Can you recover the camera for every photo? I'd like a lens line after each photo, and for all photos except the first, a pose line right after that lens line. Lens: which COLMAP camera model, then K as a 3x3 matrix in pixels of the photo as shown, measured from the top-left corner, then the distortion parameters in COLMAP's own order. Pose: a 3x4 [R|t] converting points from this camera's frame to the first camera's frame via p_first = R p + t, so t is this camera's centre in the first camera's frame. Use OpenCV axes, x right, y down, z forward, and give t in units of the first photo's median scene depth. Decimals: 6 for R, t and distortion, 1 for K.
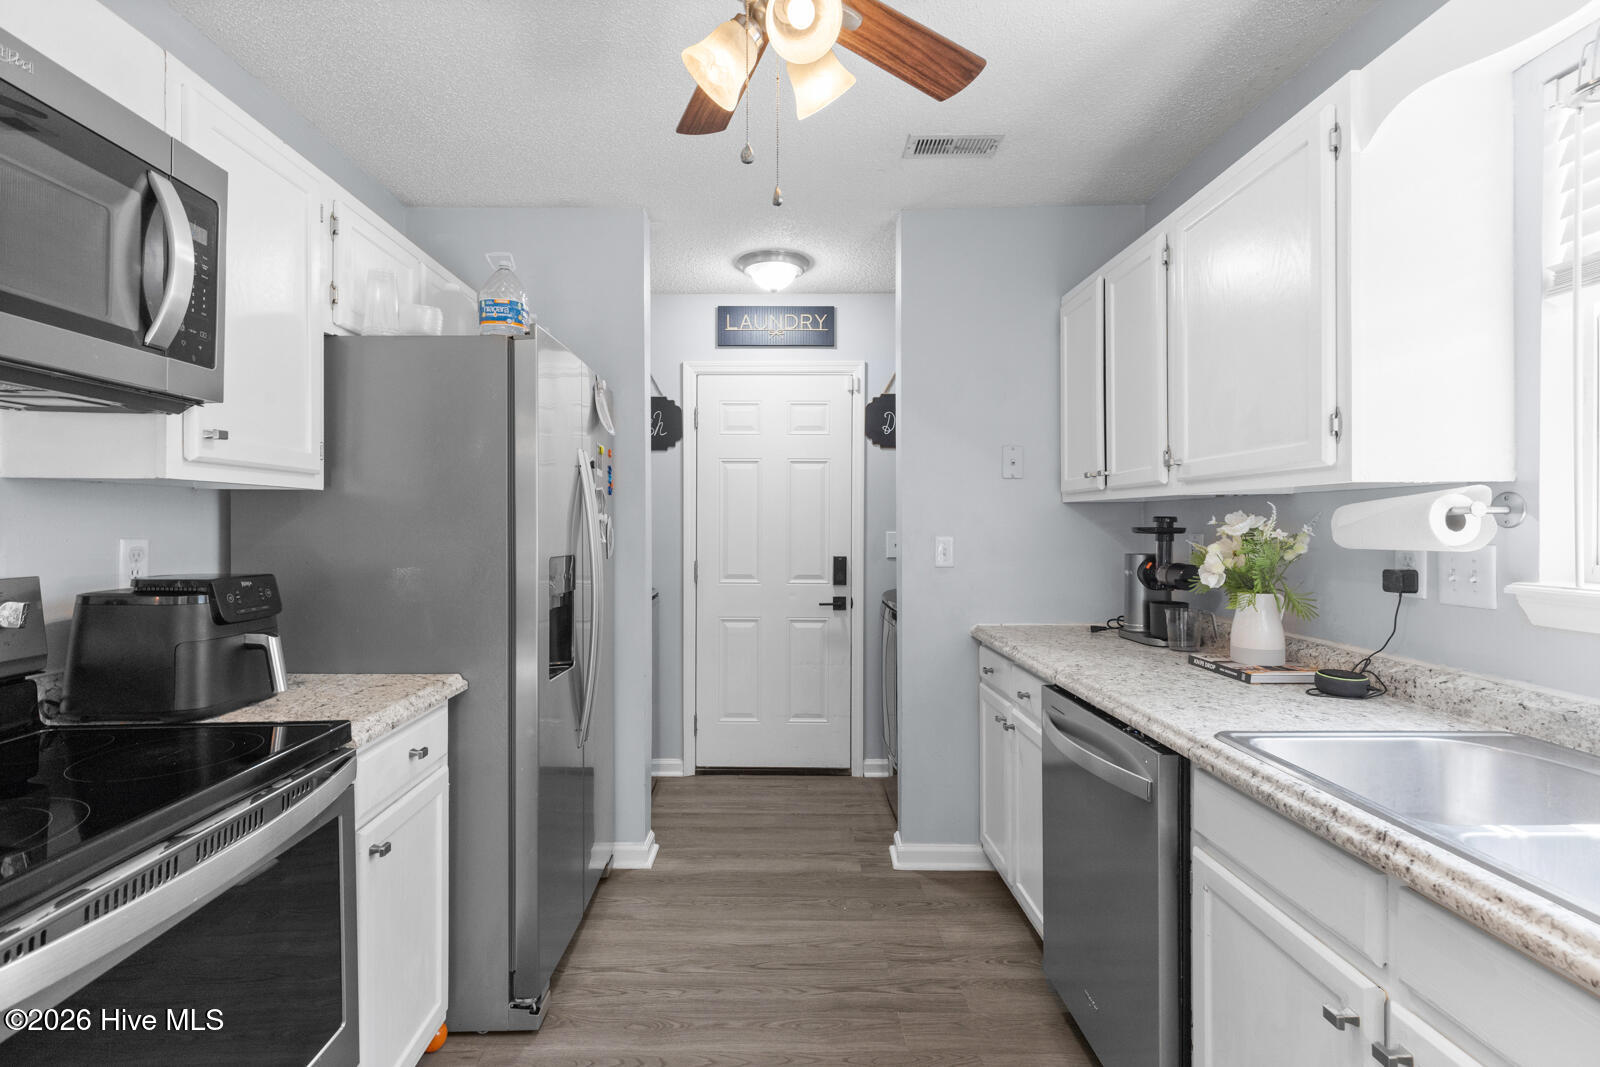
lens RADIAL K [[742.3, 0, 769.8], [0, 742.3, 525.0], [0, 0, 1]] dist [0.013054, 0.001156]
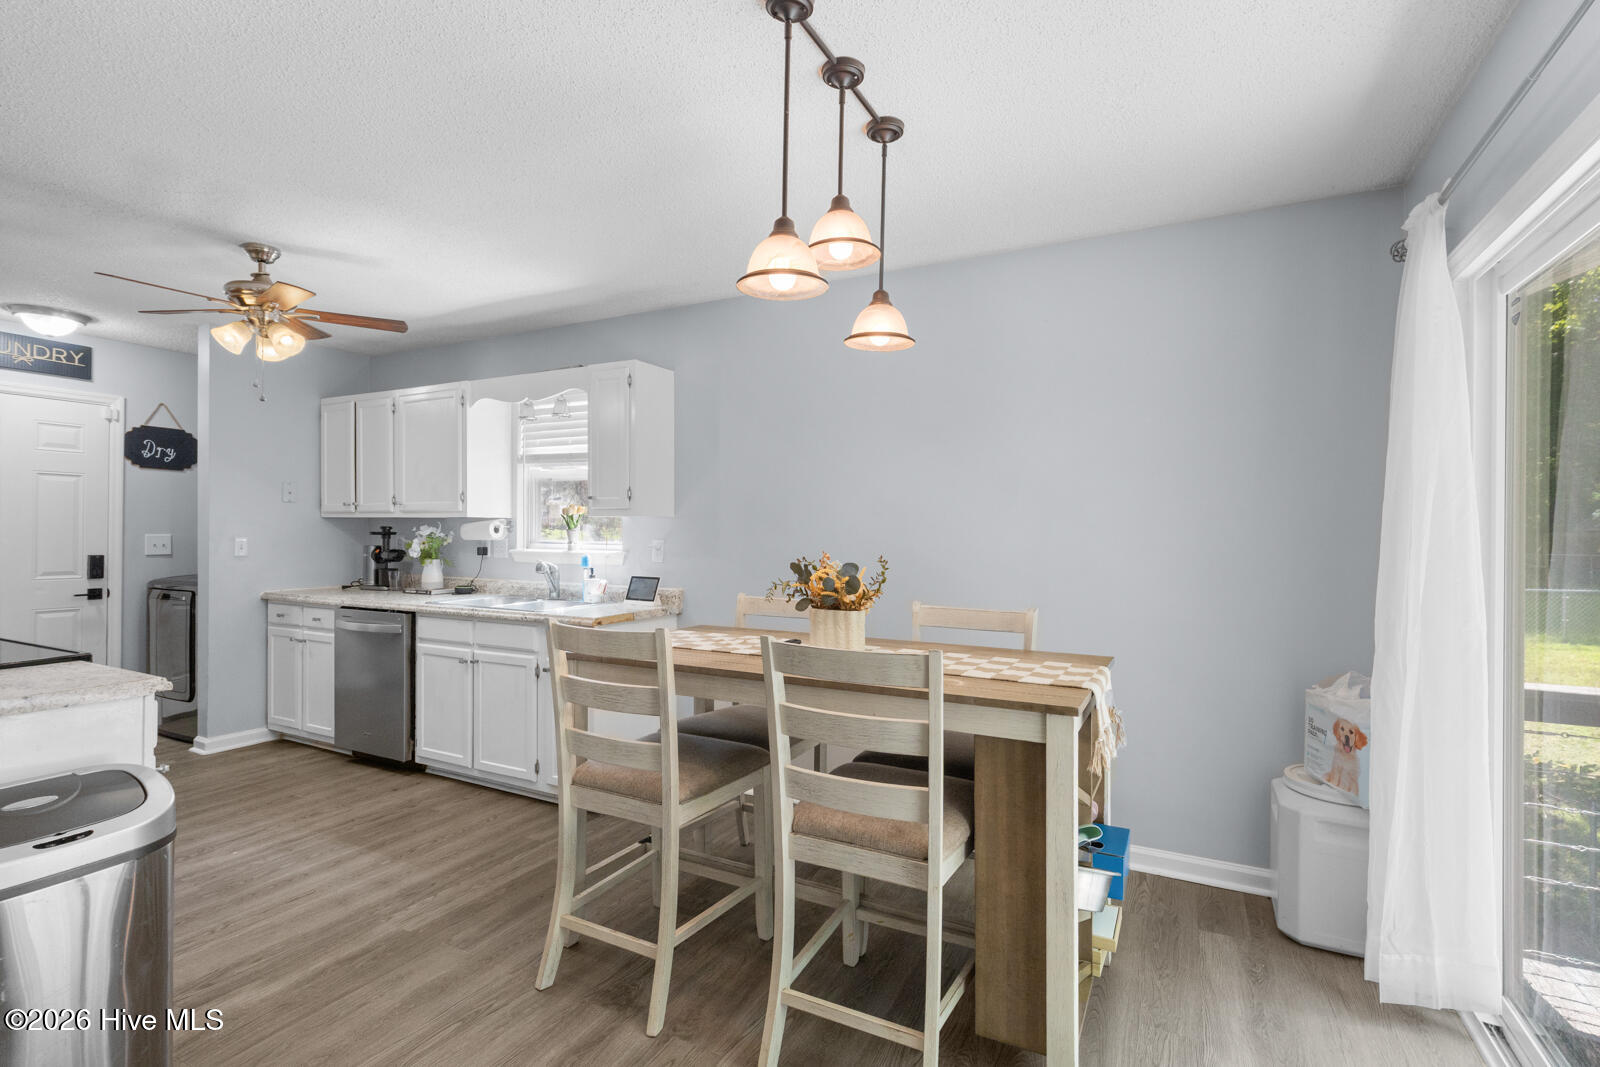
lens RADIAL K [[742.3, 0, 816.1], [0, 742.3, 533.1], [0, 0, 1]] dist [0.013054, 0.001156]
pose [[0.447581, 0.003845, 0.894235, -0.808444], [-0.006164, 0.999980, -0.001215, 0.001864], [-0.894222, -0.004969, 0.447595, -1.011919]]
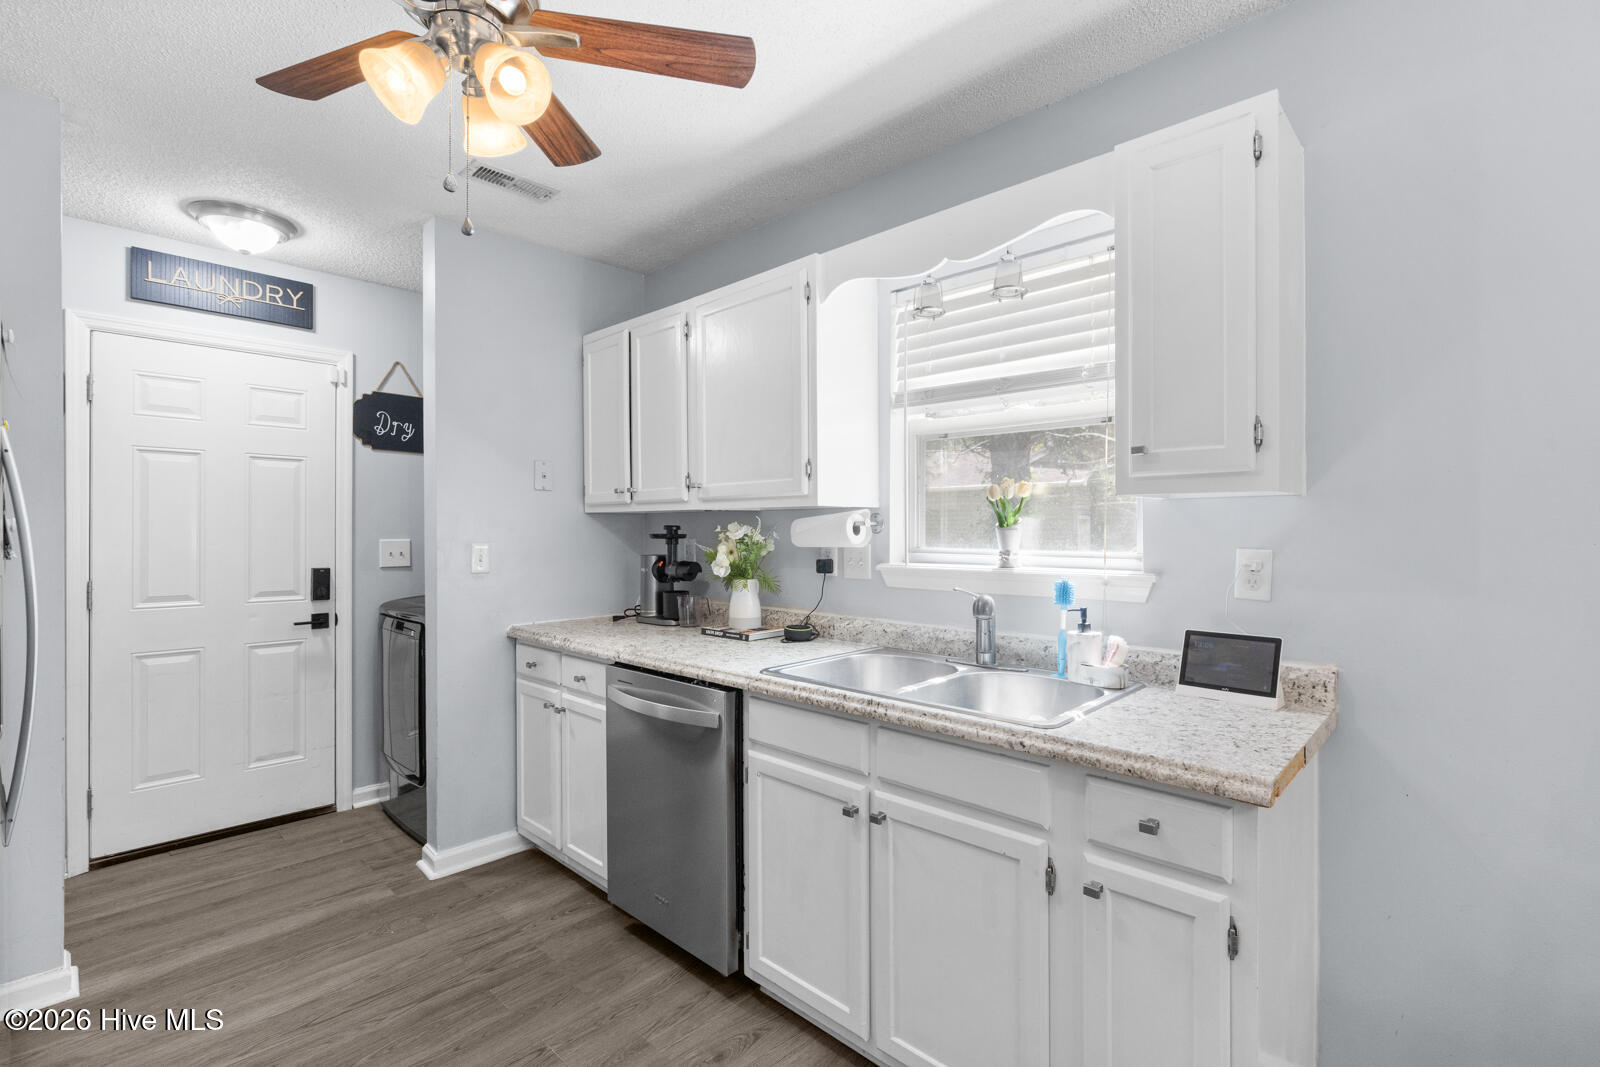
lens RADIAL K [[742.3, 0, 806.4], [0, 742.3, 528.6], [0, 0, 1]] dist [0.013054, 0.001156]
pose [[0.686399, 0.000860, 0.727225, -0.265144], [0.001744, 0.999994, -0.002829, -0.001937], [-0.727223, 0.003211, 0.686394, -0.057161]]
